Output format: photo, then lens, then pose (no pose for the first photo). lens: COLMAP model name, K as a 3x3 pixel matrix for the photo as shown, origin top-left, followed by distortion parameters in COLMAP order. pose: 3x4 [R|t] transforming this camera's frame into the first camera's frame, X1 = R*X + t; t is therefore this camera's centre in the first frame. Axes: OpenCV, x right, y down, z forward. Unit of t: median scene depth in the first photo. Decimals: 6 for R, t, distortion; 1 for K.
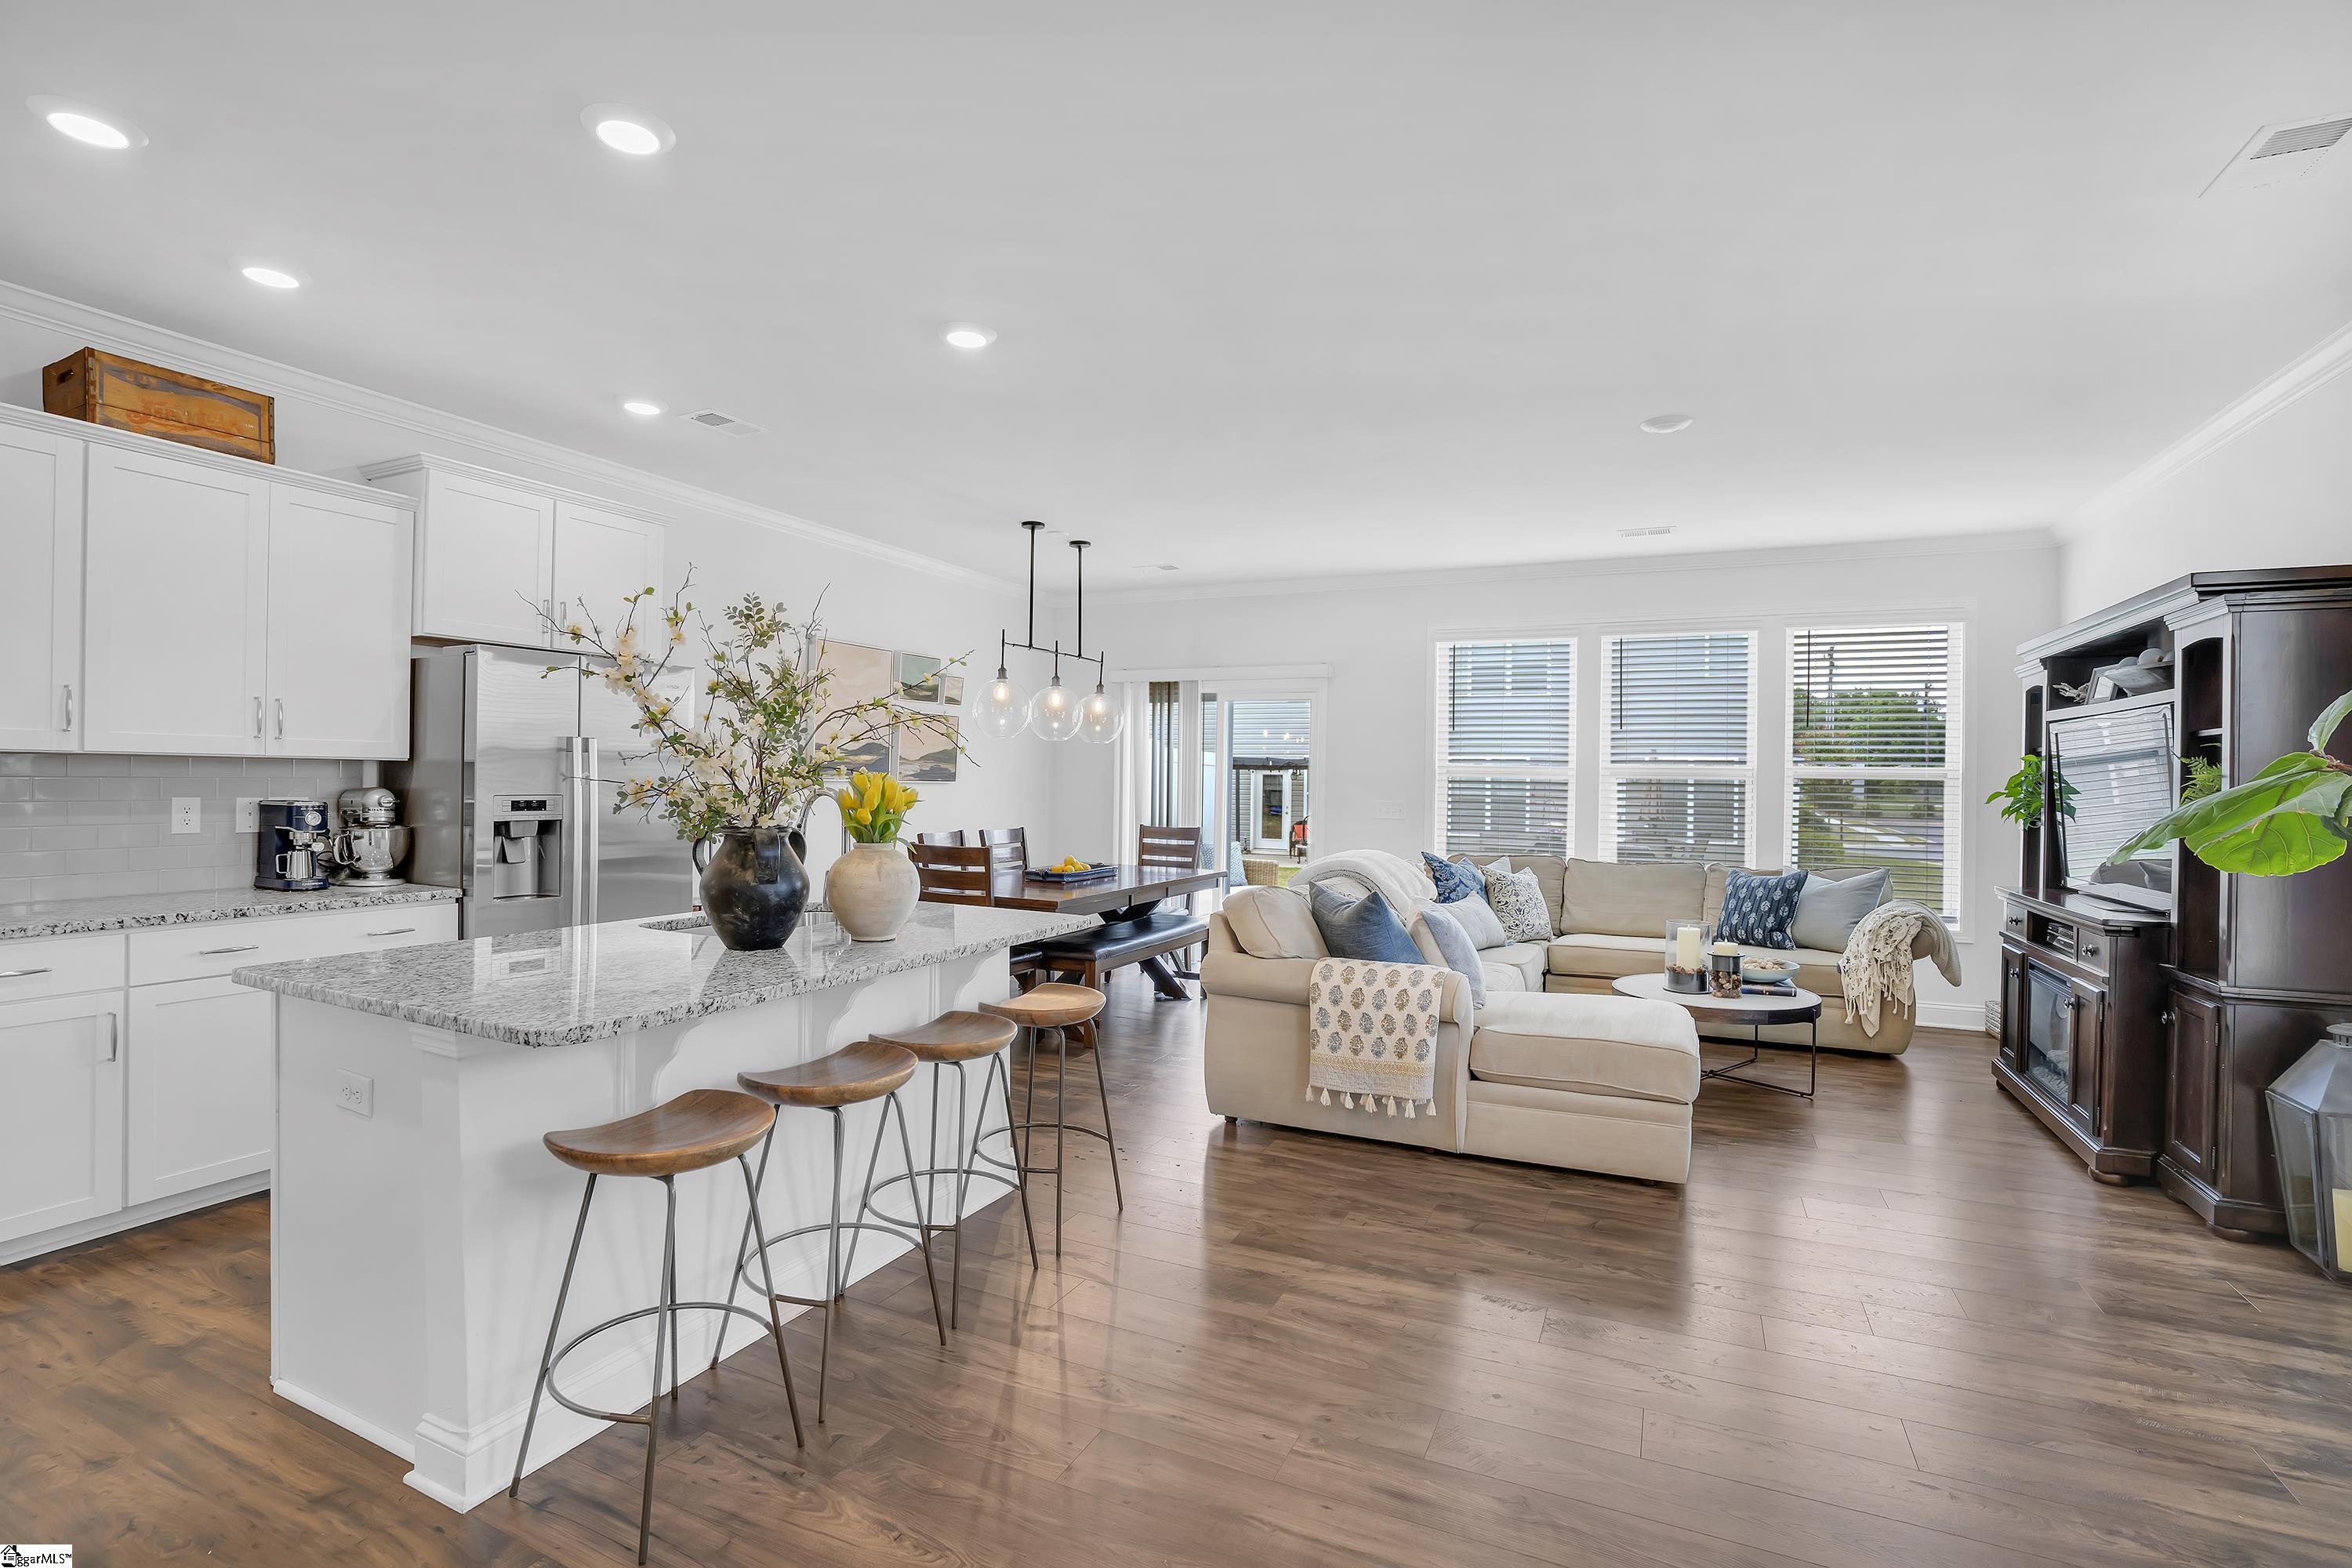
lens RADIAL K [[1077.3, 0, 1197.7], [0, 1077.3, 782.3], [0, 0, 1]] dist [-0.068308, 0.020818]
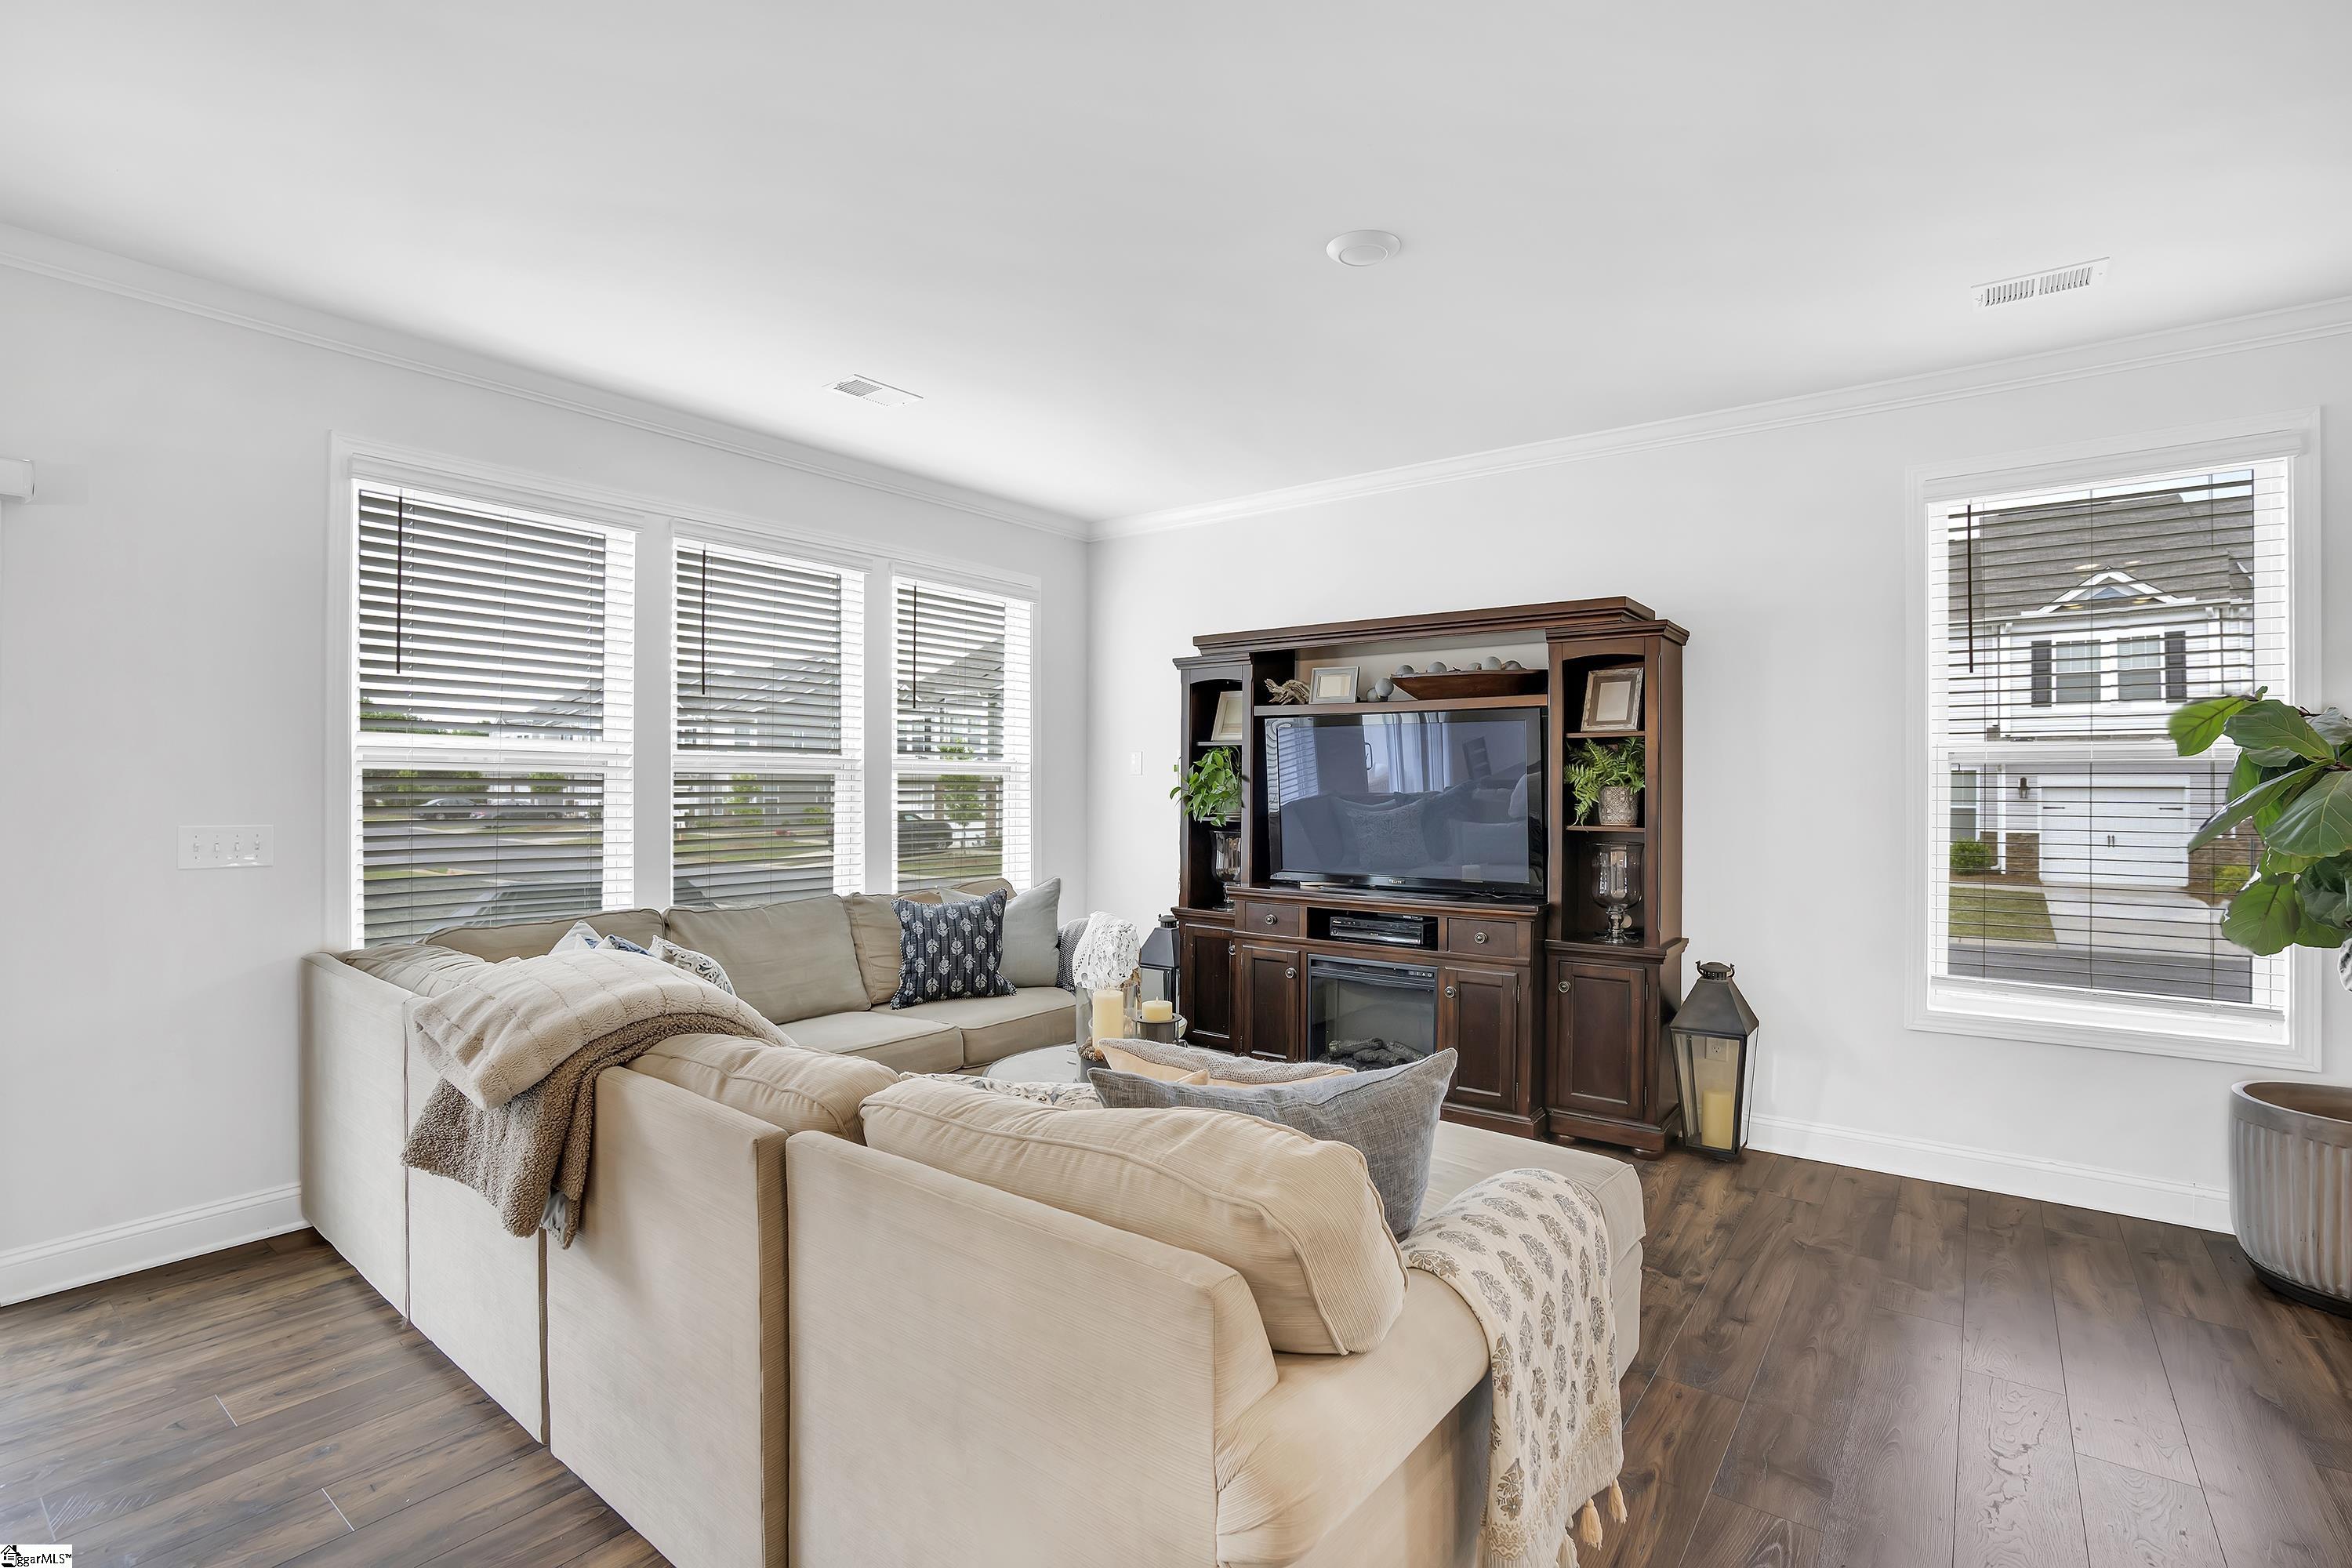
lens RADIAL K [[1096.2, 0, 1181.0], [0, 1096.2, 786.5], [0, 0, 1]] dist [-0.042328, 0.020402]
pose [[0.200911, -0.013906, 0.979511, -0.223281], [0.001067, 0.999902, 0.013976, -0.005621], [-0.979609, -0.001763, 0.200906, 0.838943]]
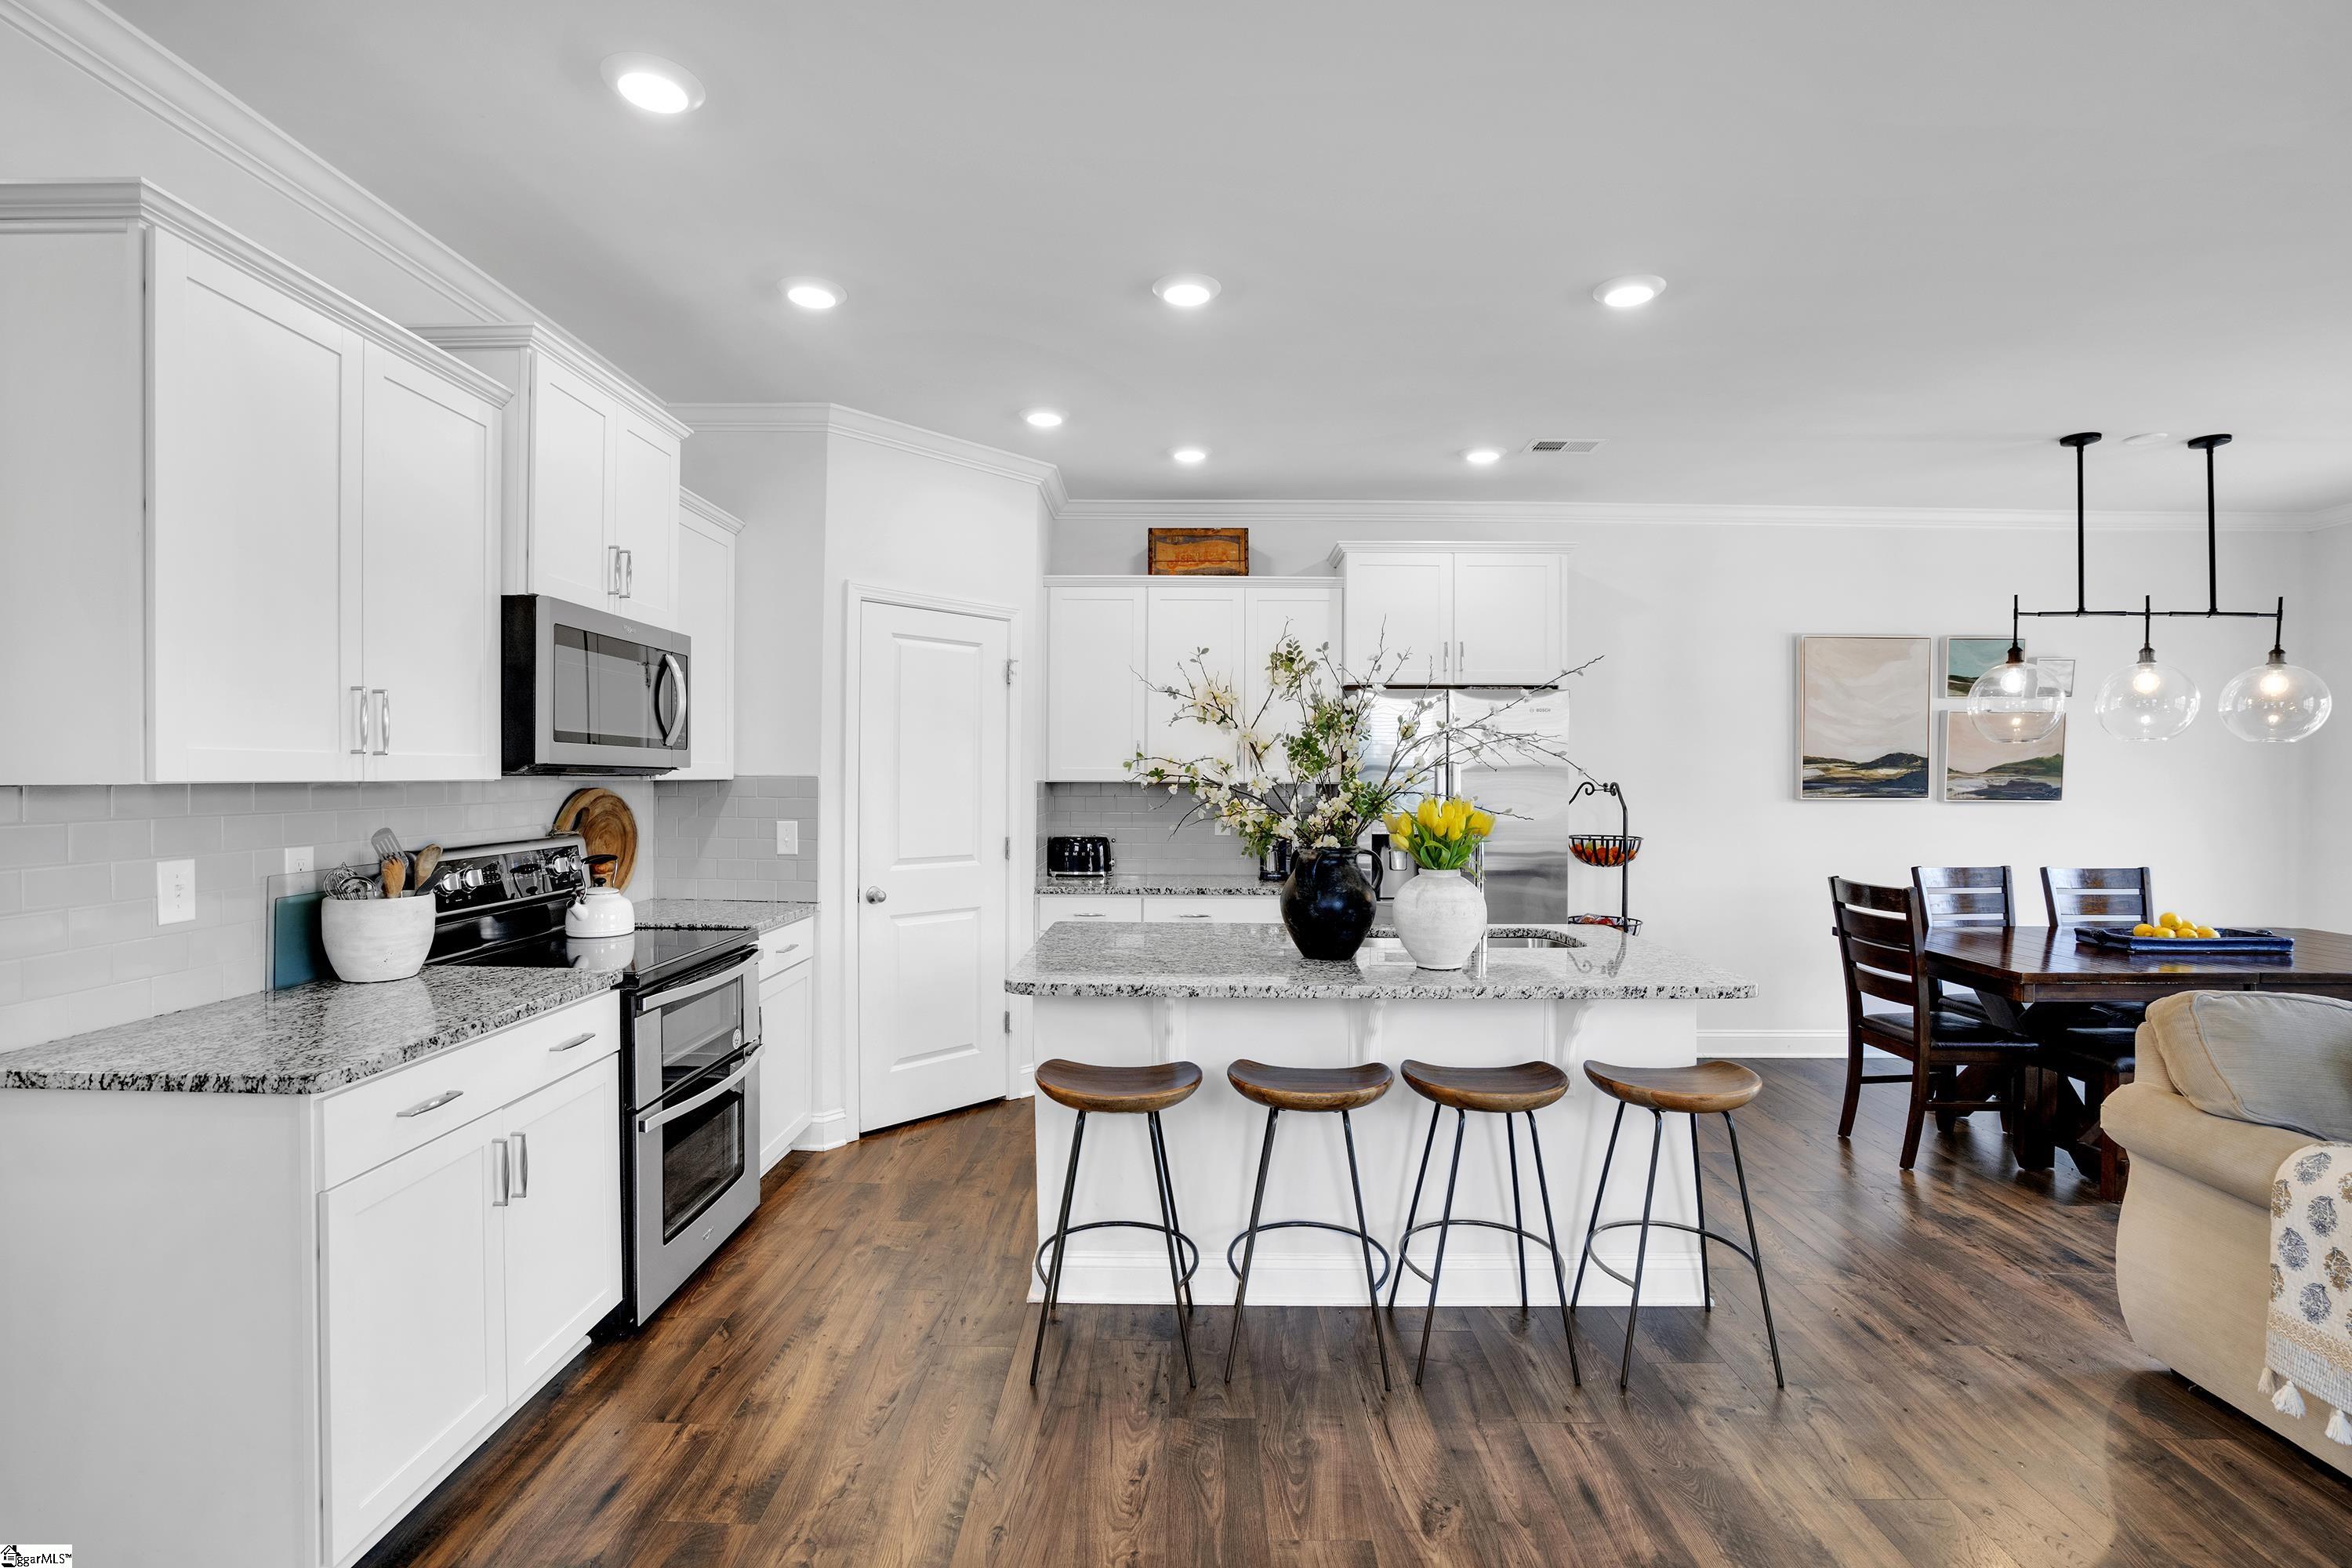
lens RADIAL K [[1090.8, 0, 1176.0], [0, 1090.8, 784.0], [0, 0, 1]] dist [-0.040480, 0.014585]
pose [[0.408486, -0.006110, -0.912744, 0.305997], [-0.002282, 0.999968, -0.007715, -0.007747], [0.912762, 0.005235, 0.408459, 0.216068]]
